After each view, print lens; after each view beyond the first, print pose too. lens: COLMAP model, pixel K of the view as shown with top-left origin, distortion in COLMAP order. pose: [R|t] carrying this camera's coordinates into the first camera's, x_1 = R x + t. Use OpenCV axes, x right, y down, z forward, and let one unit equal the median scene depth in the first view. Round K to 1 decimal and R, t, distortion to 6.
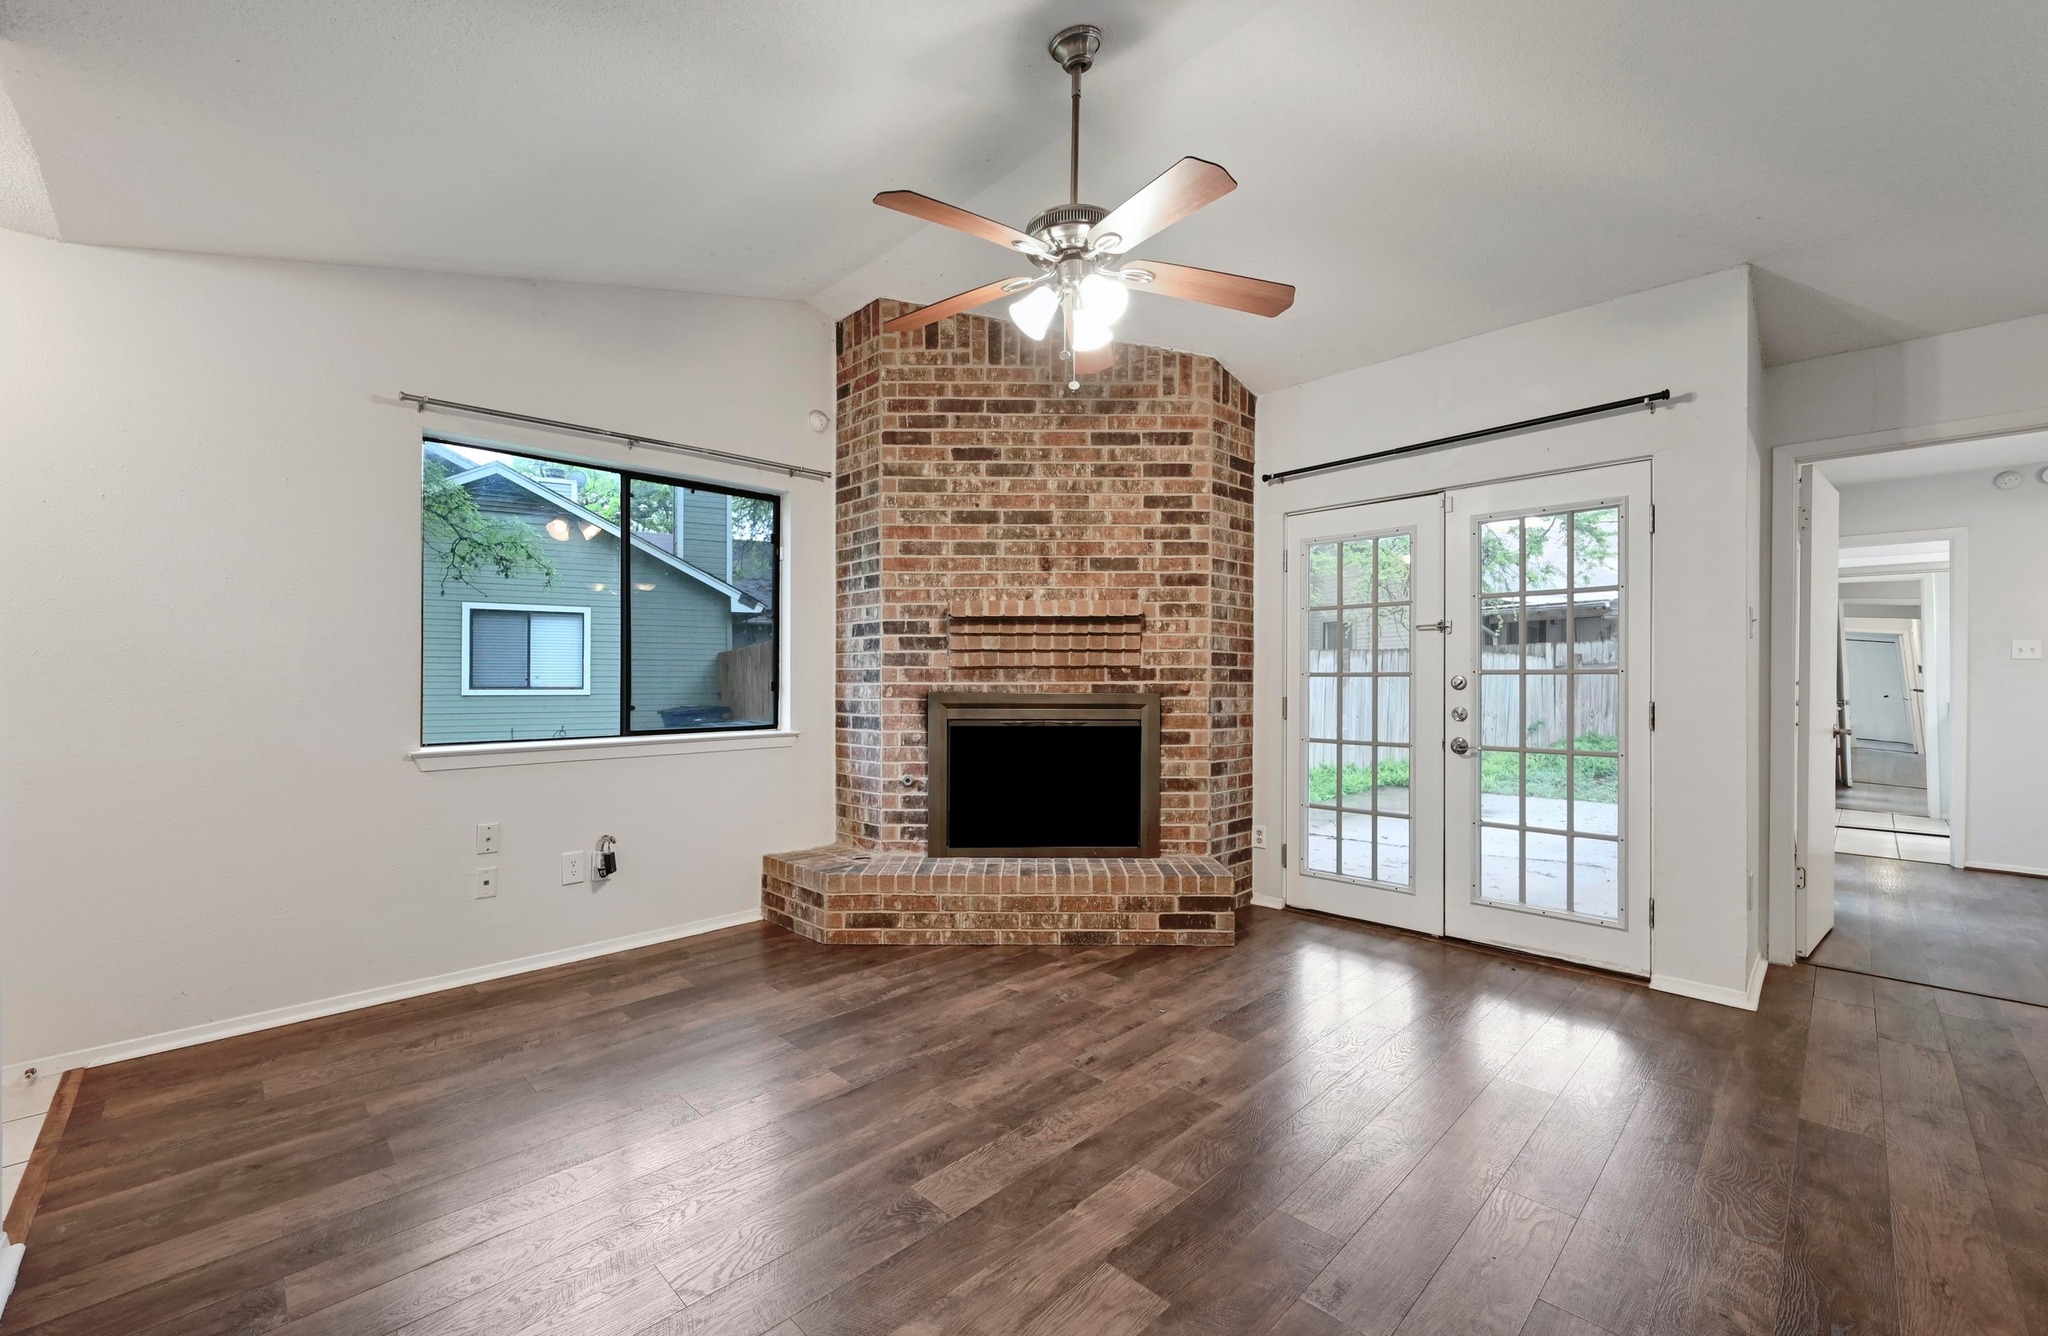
lens RADIAL K [[822.0, 0, 1023.1], [0, 822.0, 681.2], [0, 0, 1]] dist [0.000148, 0.000169]
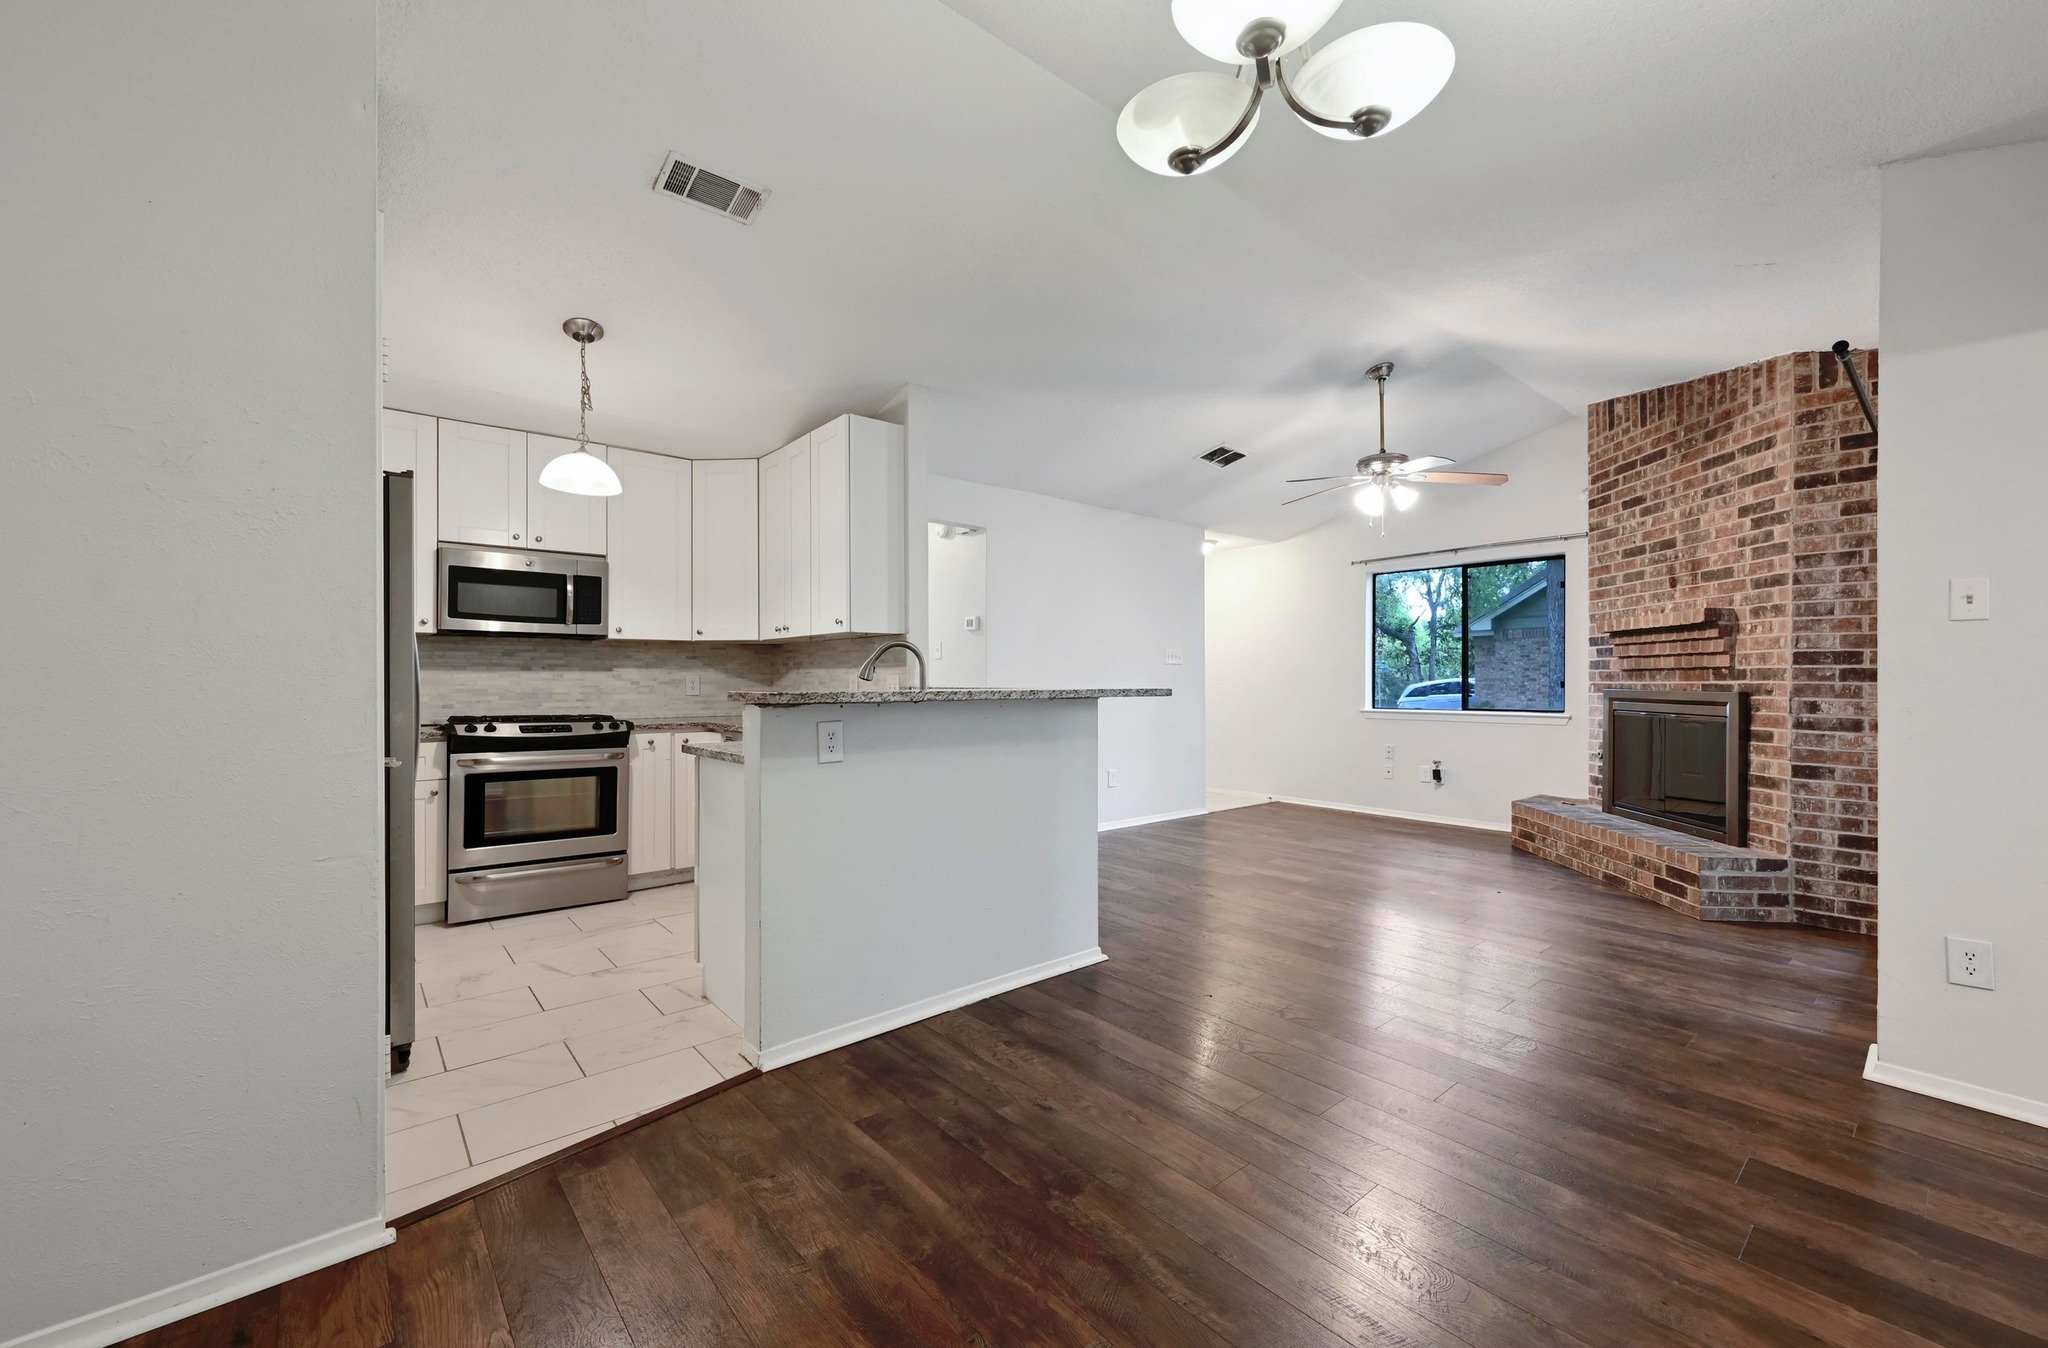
lens RADIAL K [[819.5, 0, 1027.1], [0, 819.5, 674.7], [0, 0, 1]] dist [0.000278, 0.000150]
pose [[-0.078989, -0.005913, -0.996858, 1.280997], [-0.003482, 0.999978, -0.005656, 0.001109], [0.996869, 0.003025, -0.079008, 0.164024]]
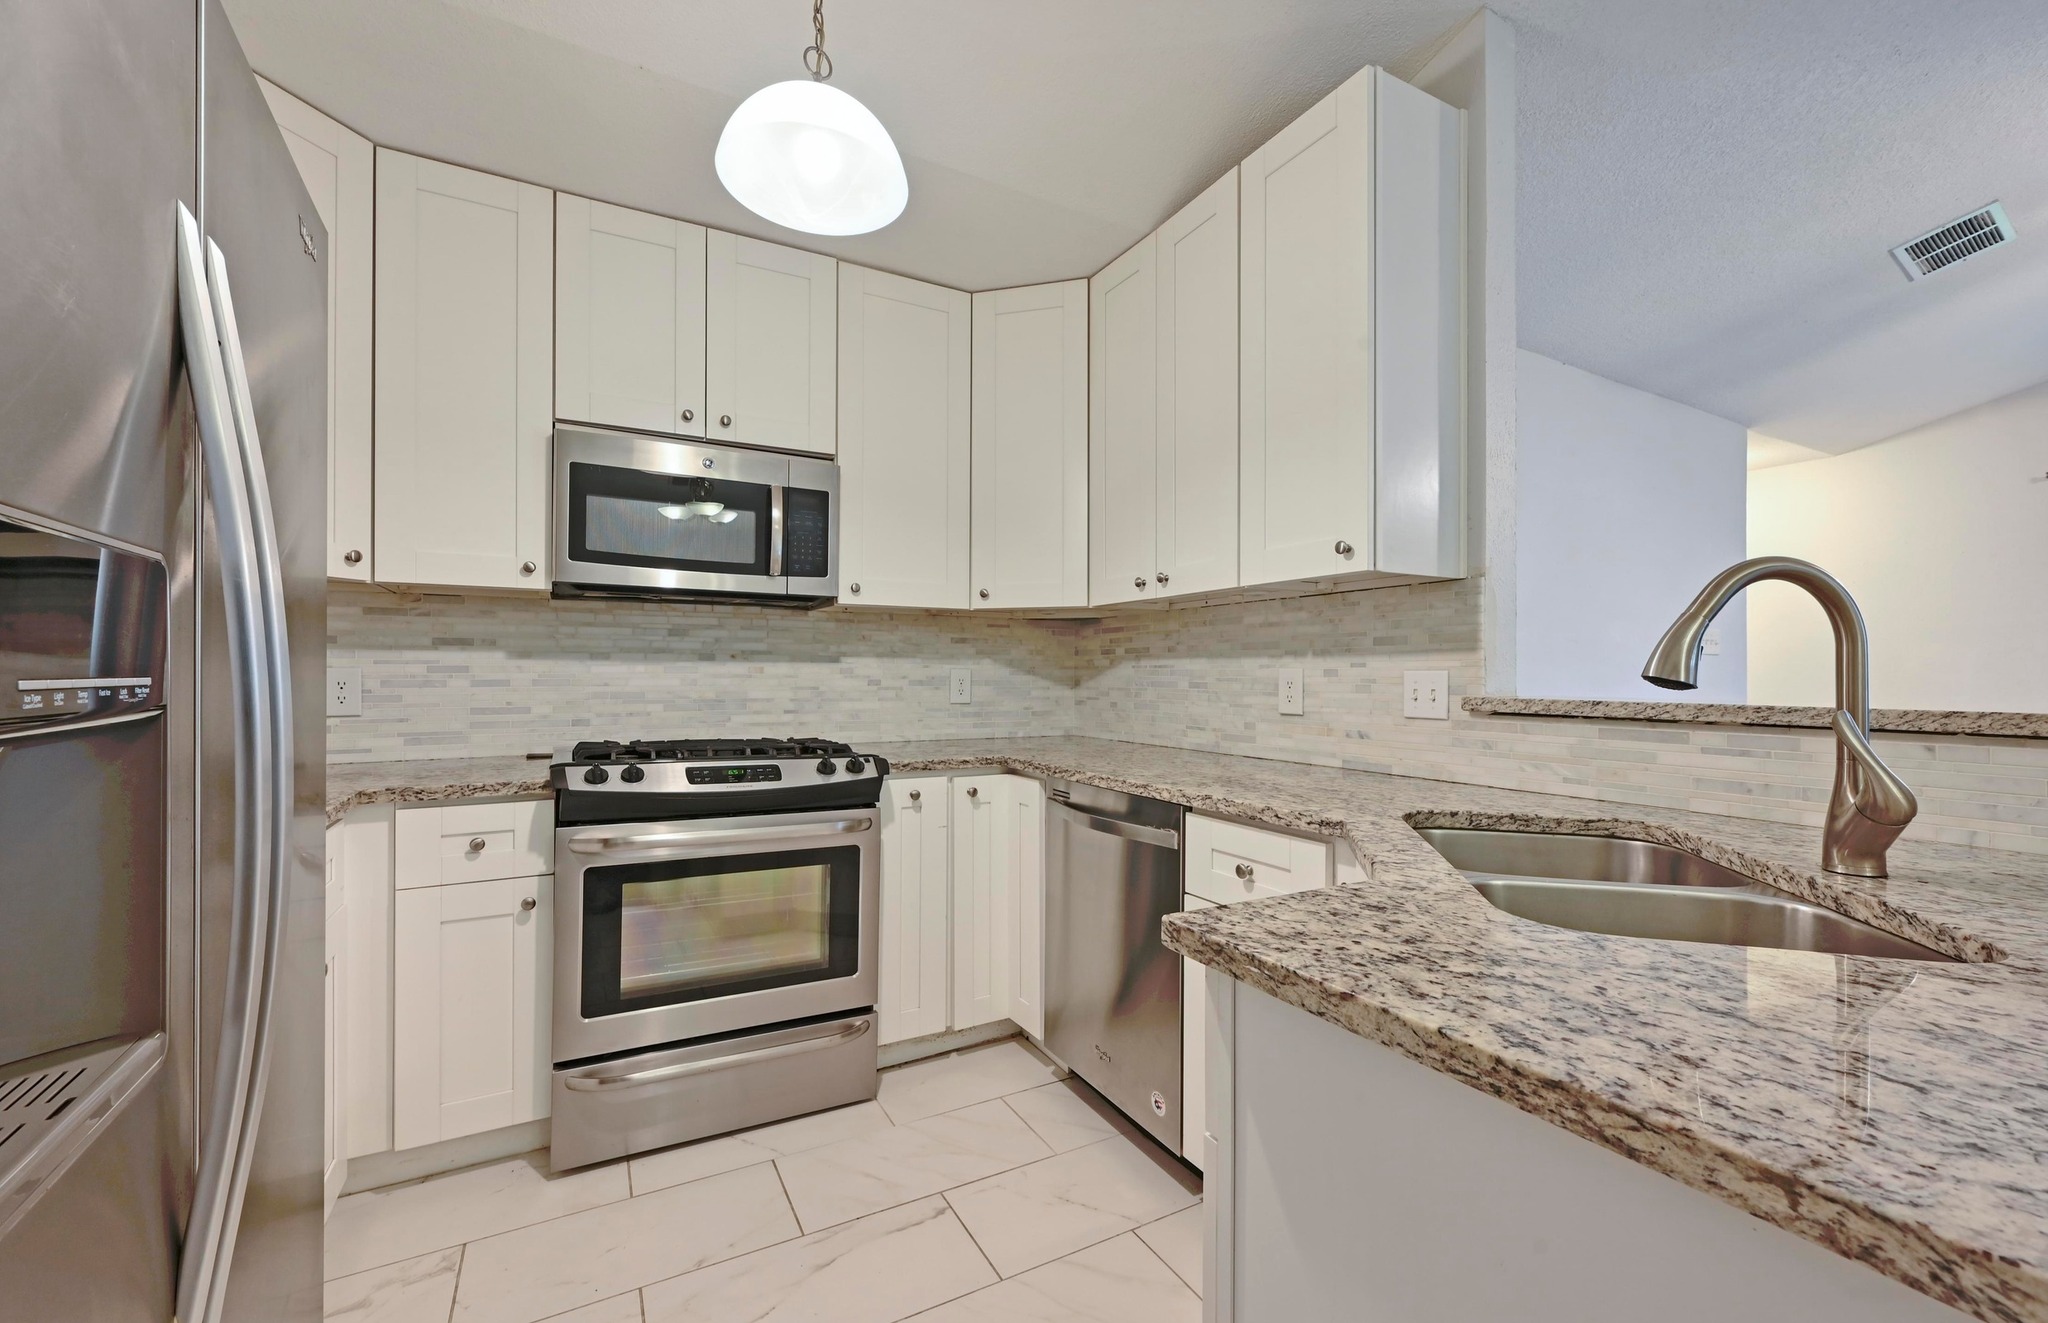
lens RADIAL K [[822.0, 0, 1020.2], [0, 822.0, 669.5], [0, 0, 1]] dist [0.000148, 0.000169]
pose [[-0.283566, -0.006660, -0.958929, 0.896967], [-0.008700, 0.999953, -0.004373, -0.000278], [0.958913, 0.007103, -0.283611, -0.098772]]
